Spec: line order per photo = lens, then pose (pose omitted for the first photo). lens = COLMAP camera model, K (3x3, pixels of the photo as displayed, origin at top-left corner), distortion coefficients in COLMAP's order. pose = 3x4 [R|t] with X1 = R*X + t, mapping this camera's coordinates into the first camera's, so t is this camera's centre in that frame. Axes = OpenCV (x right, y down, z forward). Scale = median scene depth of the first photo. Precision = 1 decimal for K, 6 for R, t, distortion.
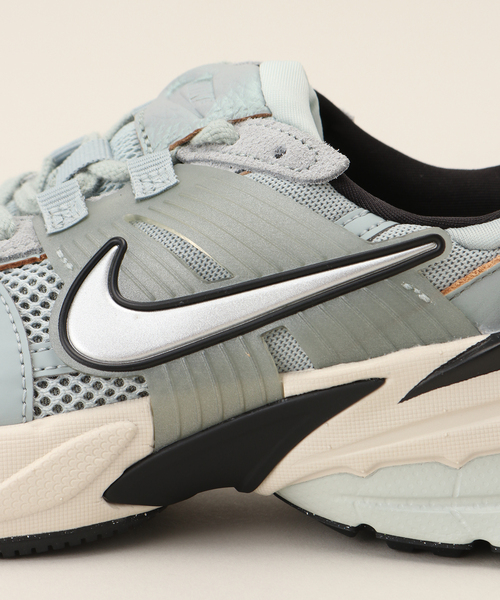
lens RADIAL K [[1470.7, 0, 250.0], [0, 1470.7, 300.0], [0, 0, 1]] dist [0.045307, -0.071197]
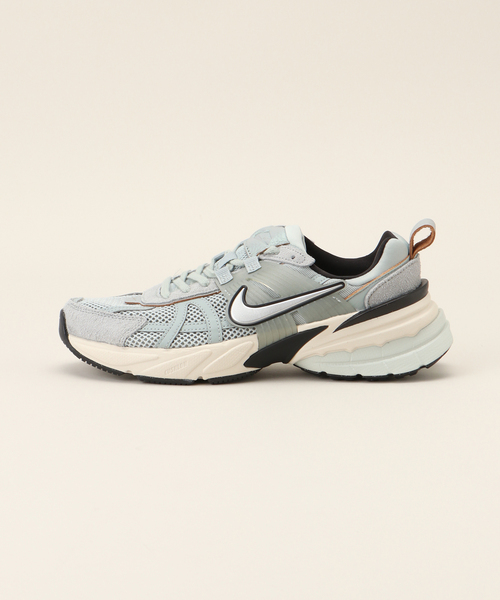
lens RADIAL K [[1242.1, 0, 250.0], [0, 1242.1, 300.0], [0, 0, 1]] dist [-0.041559, -0.016121]
pose [[0.999360, -0.031098, 0.017681, -0.128842], [0.031262, 0.999470, -0.009076, 0.014900], [-0.017390, 0.009623, 0.999802, -1.753815]]
